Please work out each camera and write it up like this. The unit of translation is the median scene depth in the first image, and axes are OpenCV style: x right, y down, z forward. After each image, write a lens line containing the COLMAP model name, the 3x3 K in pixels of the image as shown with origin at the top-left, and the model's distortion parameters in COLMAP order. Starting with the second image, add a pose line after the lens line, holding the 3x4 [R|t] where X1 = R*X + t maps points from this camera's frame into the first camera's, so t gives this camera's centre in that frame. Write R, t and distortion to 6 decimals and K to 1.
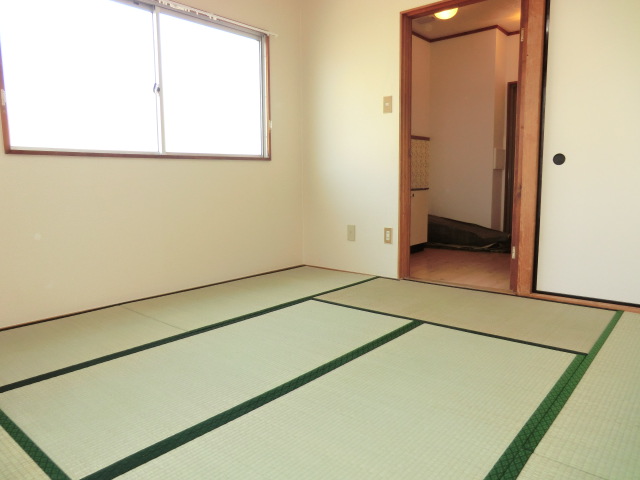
lens RADIAL K [[455.2, 0, 321.9], [0, 455.2, 239.0], [0, 0, 1]] dist [-0.066504, 0.039586]
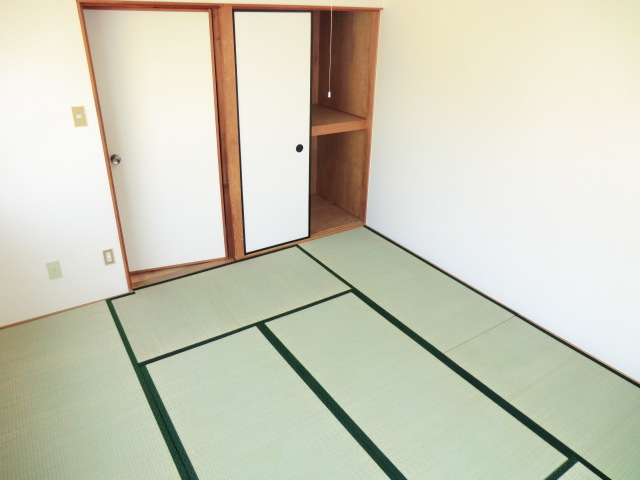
lens RADIAL K [[455.2, 0, 315.3], [0, 455.2, 239.0], [0, 0, 1]] dist [-0.066504, 0.039586]
pose [[0.278797, -0.413233, 0.866897, -0.515681], [0.101943, 0.910323, 0.401148, -0.365577], [-0.954924, -0.023465, 0.295921, 0.332970]]
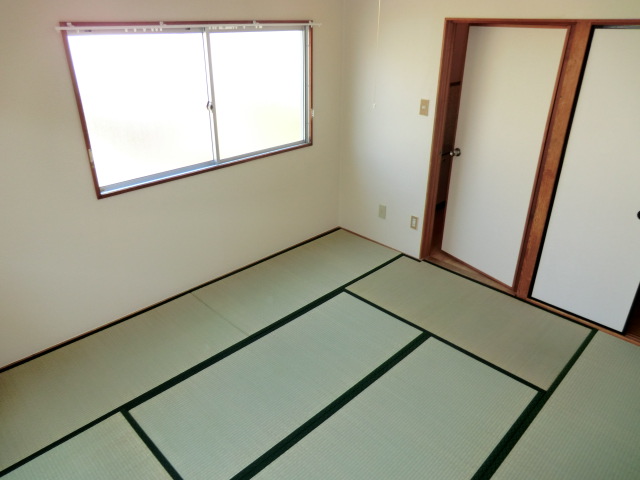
lens RADIAL K [[455.2, 0, 322.7], [0, 455.2, 237.8], [0, 0, 1]] dist [-0.066504, 0.039586]
pose [[0.996734, 0.047836, -0.065058, -0.006543], [-0.024905, 0.948484, 0.315845, -0.325425], [0.076816, -0.313193, 0.946578, -0.101054]]
